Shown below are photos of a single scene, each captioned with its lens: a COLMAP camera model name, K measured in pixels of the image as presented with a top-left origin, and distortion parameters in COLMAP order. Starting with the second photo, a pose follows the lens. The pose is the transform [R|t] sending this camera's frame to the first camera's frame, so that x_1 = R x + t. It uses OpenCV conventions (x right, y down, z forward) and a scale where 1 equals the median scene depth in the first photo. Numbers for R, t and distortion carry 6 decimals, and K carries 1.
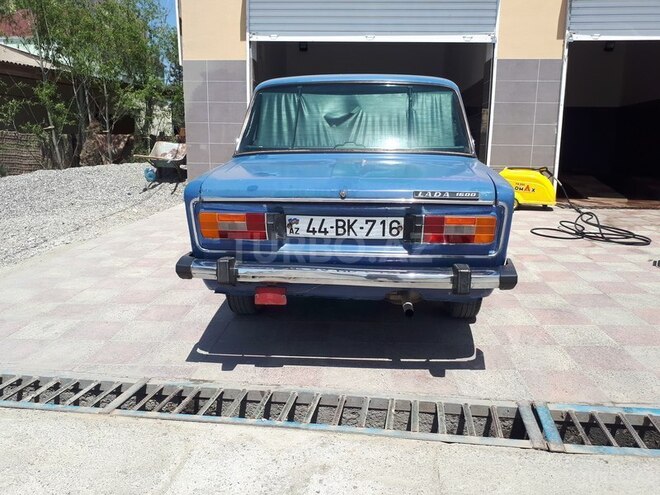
lens RADIAL K [[539.6, 0, 330.0], [0, 539.6, 247.5], [0, 0, 1]] dist [0.009282, 0.000925]
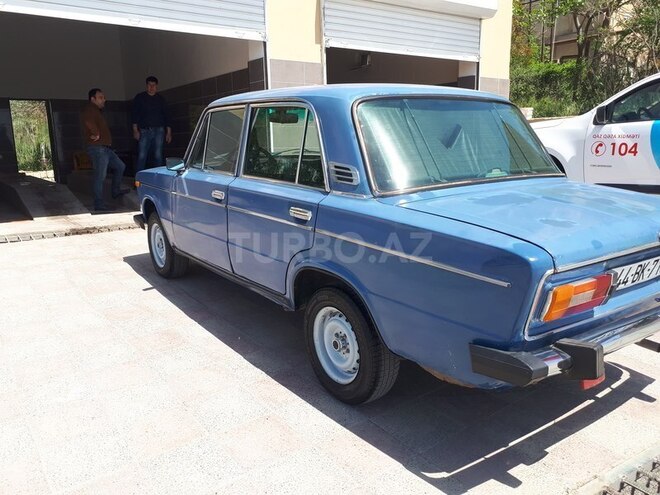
lens RADIAL K [[539.6, 0, 330.0], [0, 539.6, 247.5], [0, 0, 1]] dist [0.009282, 0.000925]
pose [[0.762668, -0.150763, 0.628974, -0.635876], [0.140508, 0.987850, 0.066410, -0.145122], [-0.631344, 0.037727, 0.774585, 0.445556]]
